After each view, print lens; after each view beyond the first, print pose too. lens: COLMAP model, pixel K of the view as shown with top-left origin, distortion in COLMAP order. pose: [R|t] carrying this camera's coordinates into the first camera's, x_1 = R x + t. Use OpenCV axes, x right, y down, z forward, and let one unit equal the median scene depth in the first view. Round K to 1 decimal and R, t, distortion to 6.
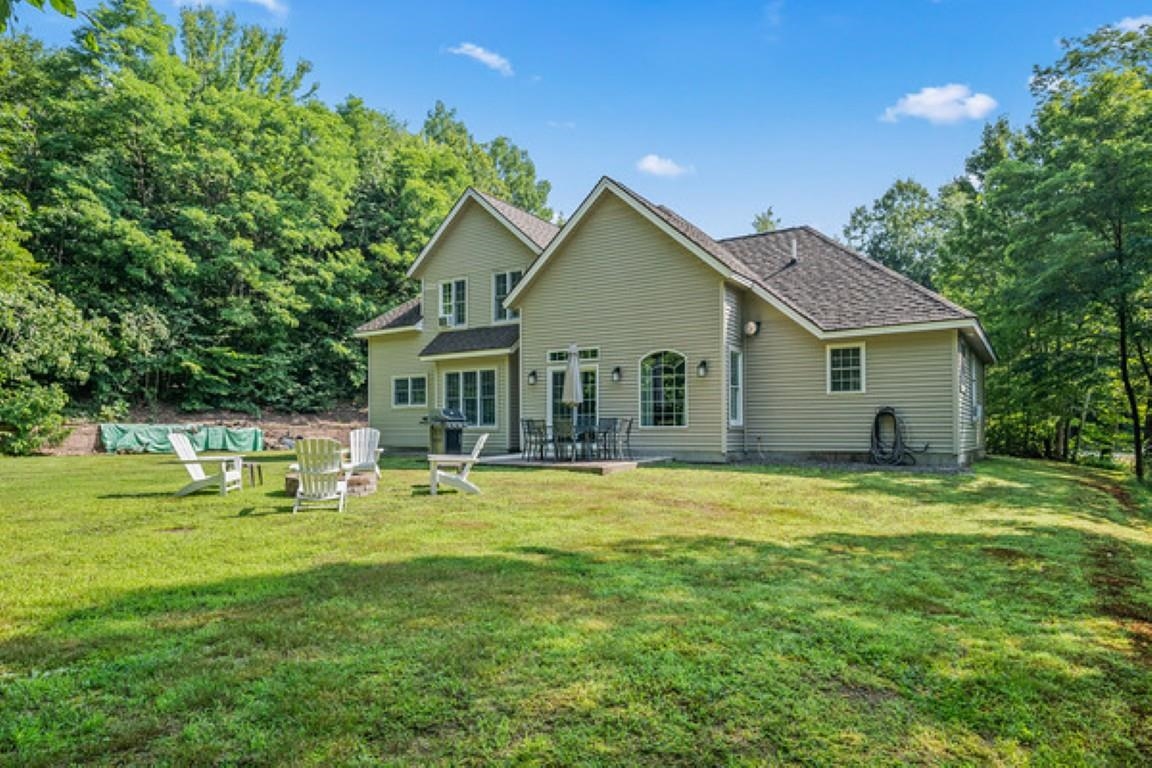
lens RADIAL K [[668.3, 0, 559.7], [0, 668.3, 413.8], [0, 0, 1]] dist [-0.004106, 0.005609]
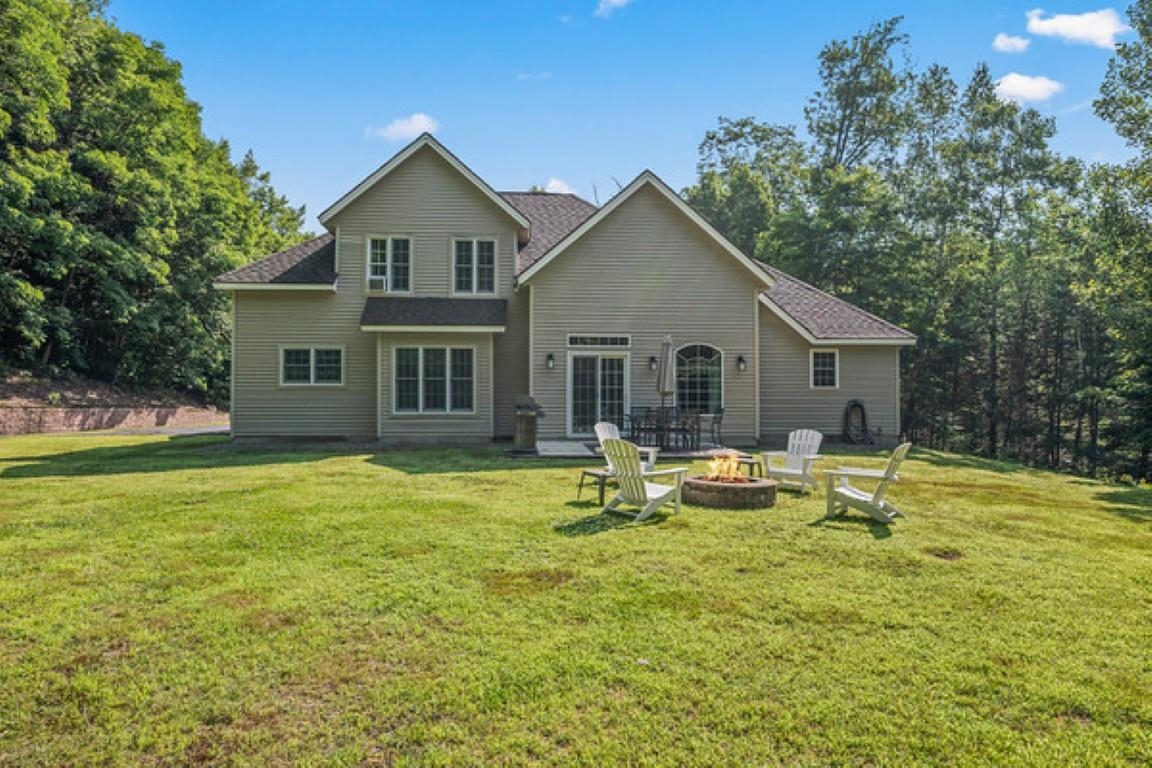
lens RADIAL K [[668.3, 0, 576.7], [0, 668.3, 390.4], [0, 0, 1]] dist [-0.004106, 0.005609]
pose [[0.792445, 0.018941, 0.609650, -0.542839], [-0.019631, 0.999792, -0.005545, -0.007921], [-0.609628, -0.007574, 0.792652, 0.213905]]
